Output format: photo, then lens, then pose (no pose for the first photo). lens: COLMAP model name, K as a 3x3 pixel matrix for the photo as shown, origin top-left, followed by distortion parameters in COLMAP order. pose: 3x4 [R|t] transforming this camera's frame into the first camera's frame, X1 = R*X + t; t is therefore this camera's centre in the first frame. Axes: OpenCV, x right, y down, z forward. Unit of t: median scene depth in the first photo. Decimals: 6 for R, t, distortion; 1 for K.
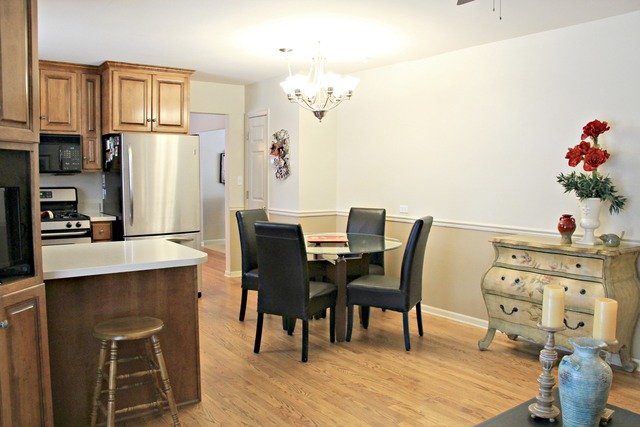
lens RADIAL K [[527.0, 0, 320.0], [0, 527.0, 213.5], [0, 0, 1]] dist [-0.191829, 0.166817]
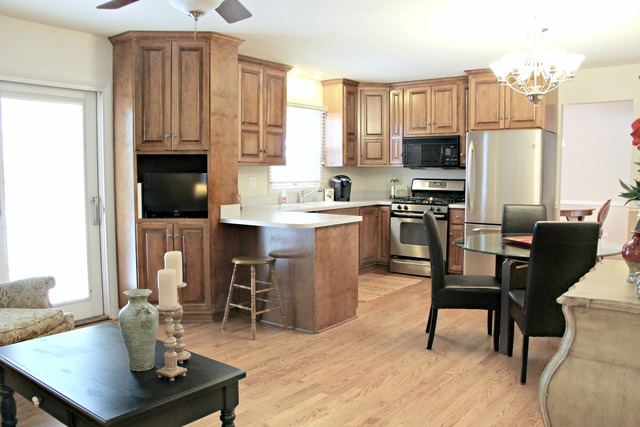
lens RADIAL K [[522.3, 0, 320.0], [0, 522.3, 213.5], [0, 0, 1]] dist [-0.003809, -0.291182]
pose [[0.287987, 0.070935, -0.955003, 0.751838], [-0.070093, 0.996139, 0.052854, -0.017383], [0.955066, 0.051717, 0.291847, 0.416089]]
